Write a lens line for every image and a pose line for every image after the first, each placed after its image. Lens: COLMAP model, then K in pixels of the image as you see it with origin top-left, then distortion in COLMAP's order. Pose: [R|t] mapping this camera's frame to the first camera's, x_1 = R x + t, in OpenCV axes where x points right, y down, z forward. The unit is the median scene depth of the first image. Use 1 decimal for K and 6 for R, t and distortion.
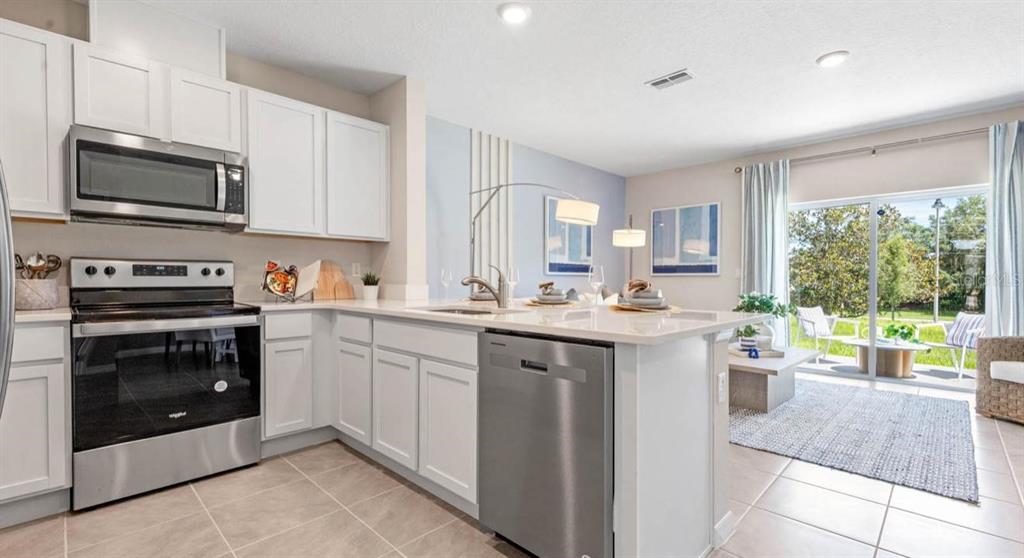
lens RADIAL K [[442.1, 0, 512.0], [0, 442.1, 279.0], [0, 0, 1]] dist [0.002323, 0.000193]
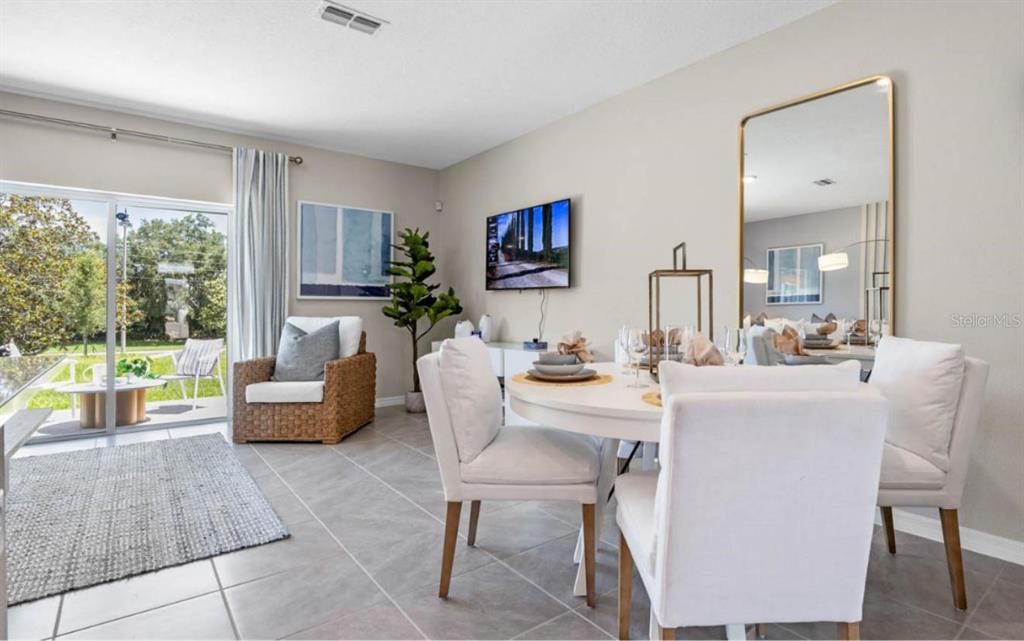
lens RADIAL K [[528.6, 0, 514.5], [0, 528.6, 305.6], [0, 0, 1]] dist [0.002226, 0.000160]
pose [[0.125797, 0.003897, 0.992048, -0.004054], [-0.000599, 0.999992, -0.003852, 0.009521], [-0.992056, -0.000110, 0.125798, 0.195019]]
